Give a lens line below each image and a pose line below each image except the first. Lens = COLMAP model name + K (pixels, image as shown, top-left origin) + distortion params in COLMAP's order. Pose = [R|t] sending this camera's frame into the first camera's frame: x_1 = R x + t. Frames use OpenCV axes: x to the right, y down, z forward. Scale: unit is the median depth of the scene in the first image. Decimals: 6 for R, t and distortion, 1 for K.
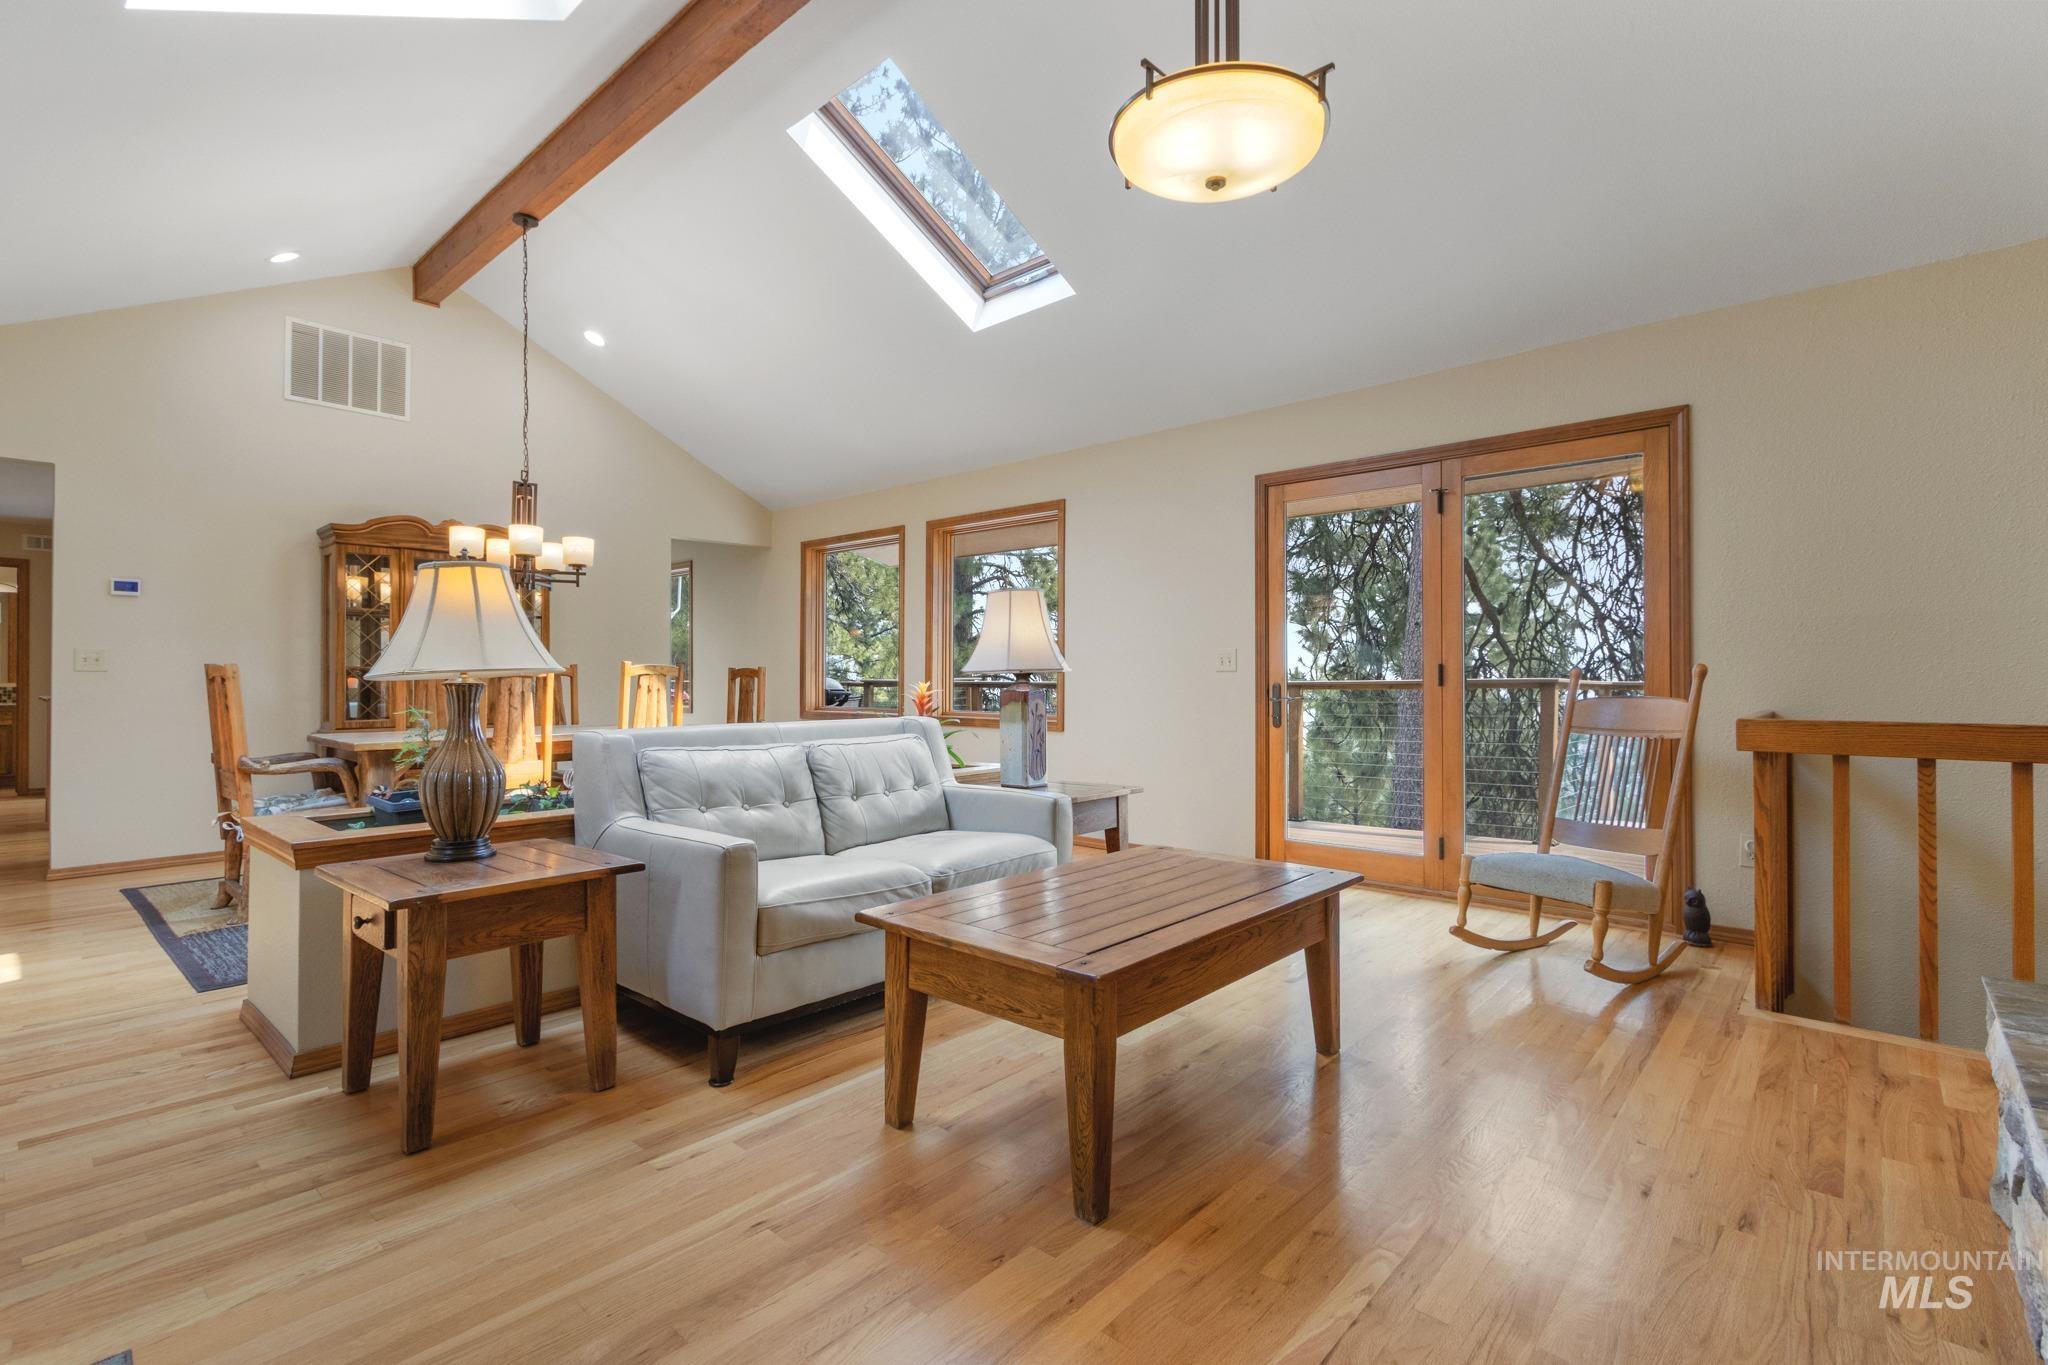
lens RADIAL K [[949.0, 0, 1025.7], [0, 949.0, 674.6], [0, 0, 1]] dist [0.000388, 0.000235]
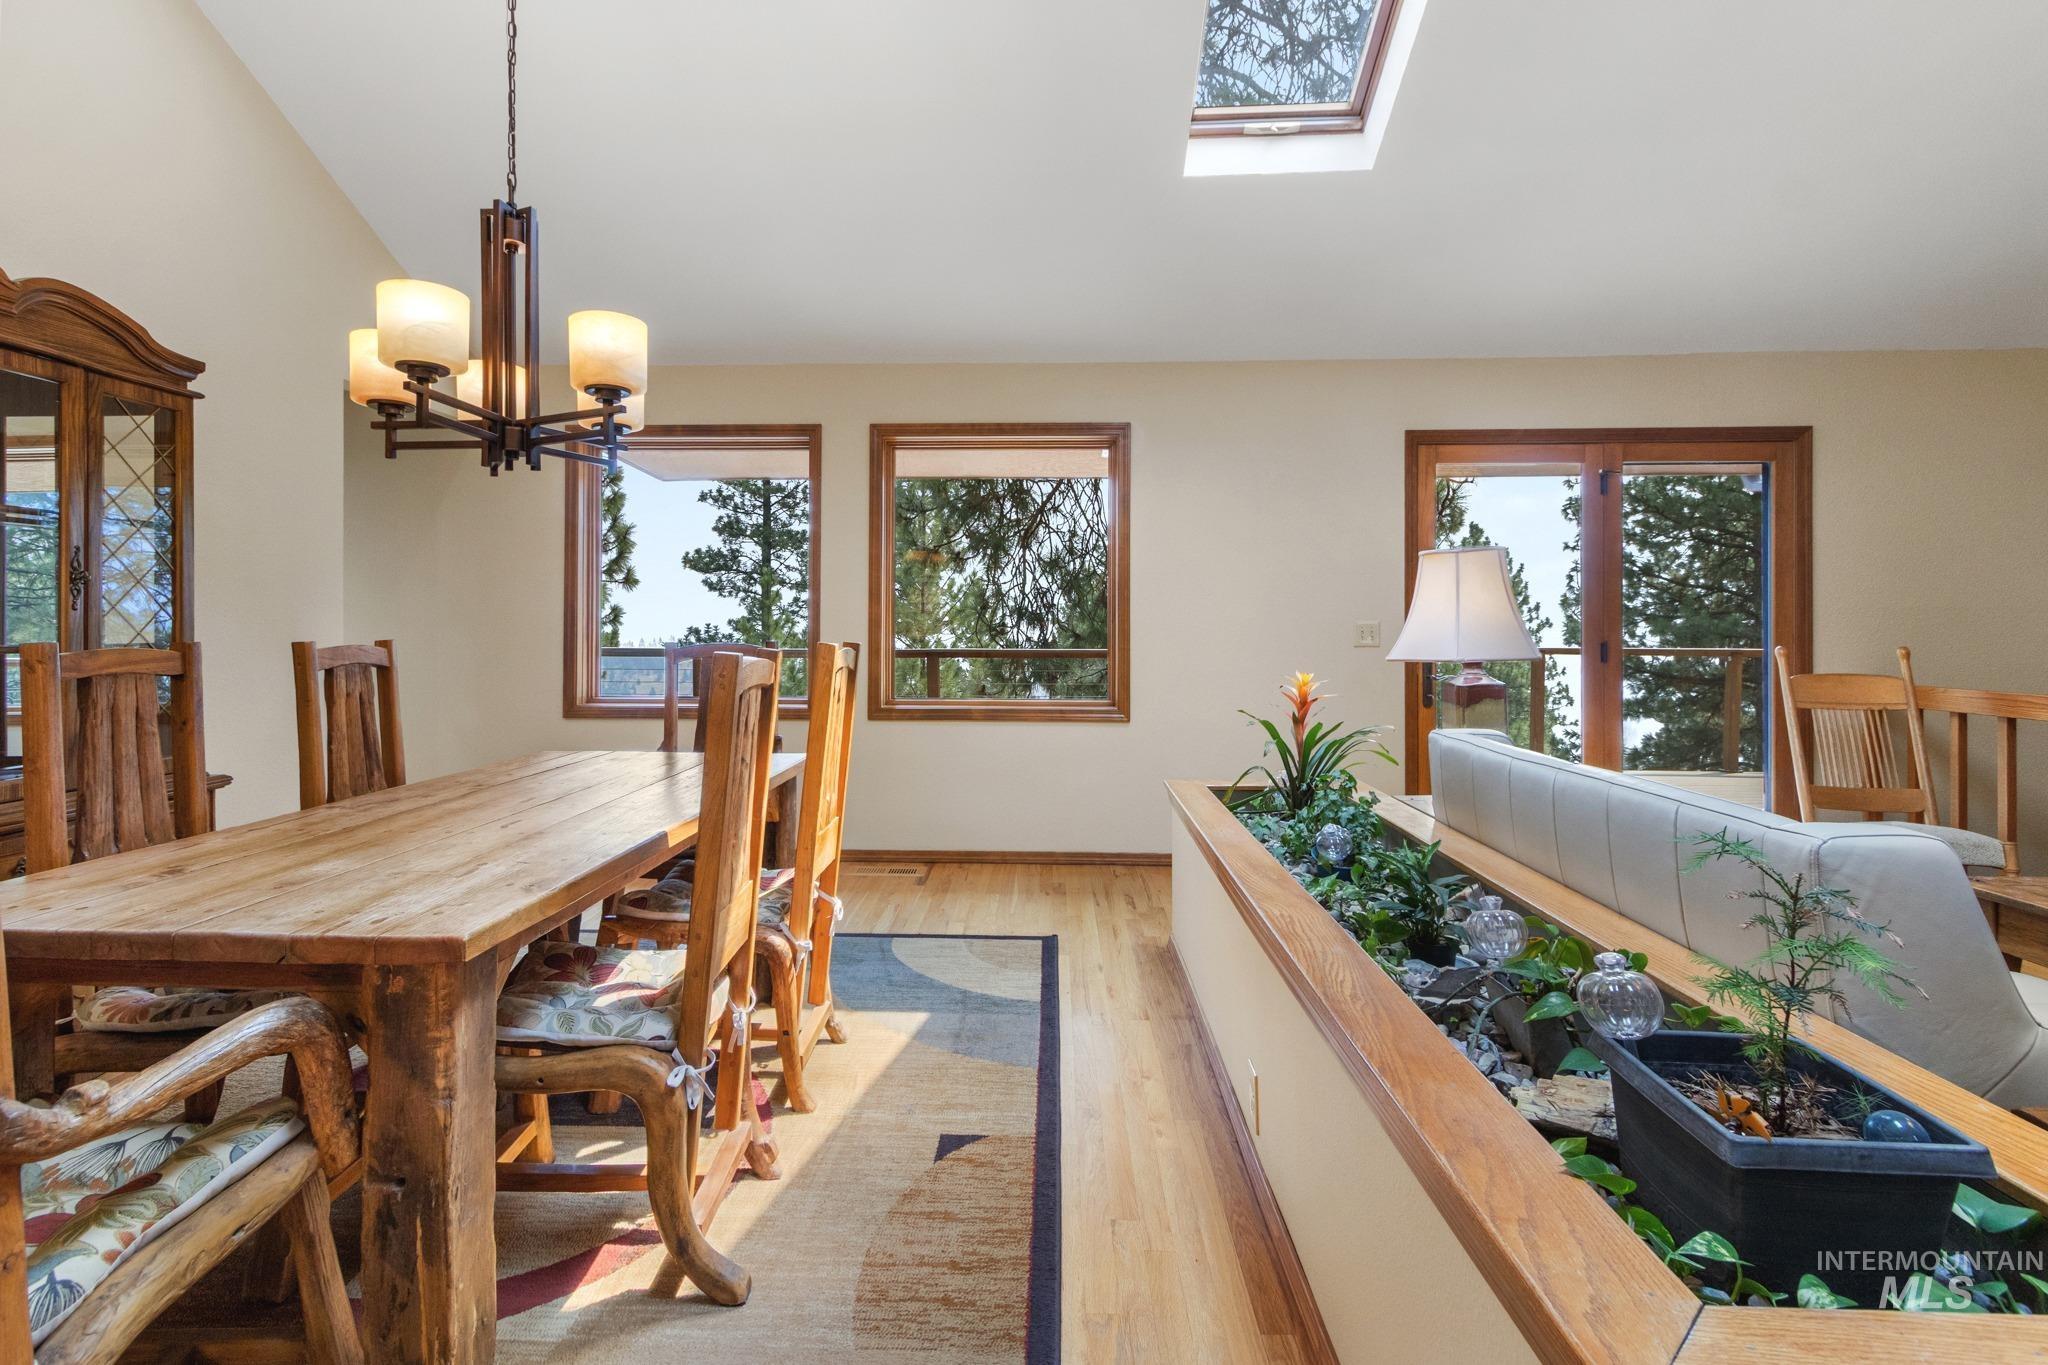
lens RADIAL K [[963.3, 0, 1026.5], [0, 963.3, 630.4], [0, 0, 1]] dist [-0.000482, 0.000091]
pose [[0.766303, 0.000650, 0.642480, -0.639836], [-0.005094, 0.999974, 0.005064, -0.022743], [-0.642460, -0.007153, 0.766286, 0.541924]]
